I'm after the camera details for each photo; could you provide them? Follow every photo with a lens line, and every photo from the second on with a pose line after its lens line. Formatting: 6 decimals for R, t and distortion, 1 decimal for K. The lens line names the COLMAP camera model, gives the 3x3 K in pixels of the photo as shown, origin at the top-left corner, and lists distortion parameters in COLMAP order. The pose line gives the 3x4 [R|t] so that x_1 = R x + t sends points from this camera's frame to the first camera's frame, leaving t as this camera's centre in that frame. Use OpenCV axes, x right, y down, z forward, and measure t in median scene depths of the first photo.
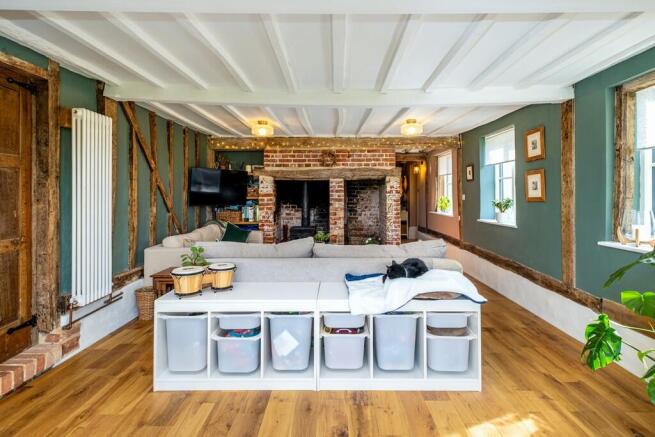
lens RADIAL K [[311.3, 0, 334.9], [0, 311.3, 193.1], [0, 0, 1]] dist [0.004761, -0.001195]
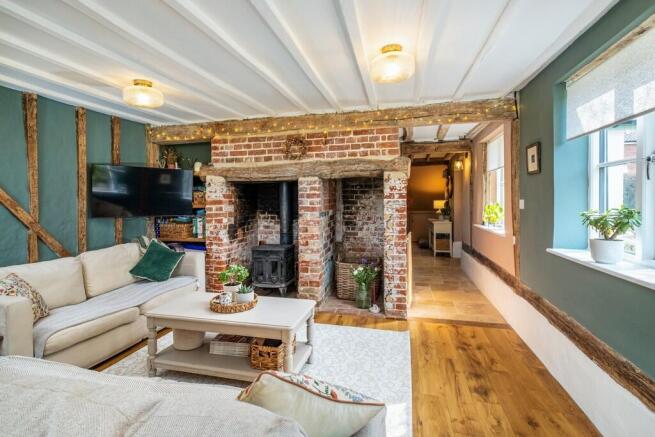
lens RADIAL K [[311.3, 0, 315.5], [0, 311.3, 208.1], [0, 0, 1]] dist [0.004761, -0.001195]
pose [[0.972480, -0.001641, -0.232981, 0.175960], [0.008329, 0.999581, 0.027725, 0.001629], [0.232838, -0.028903, 0.972086, 0.351805]]
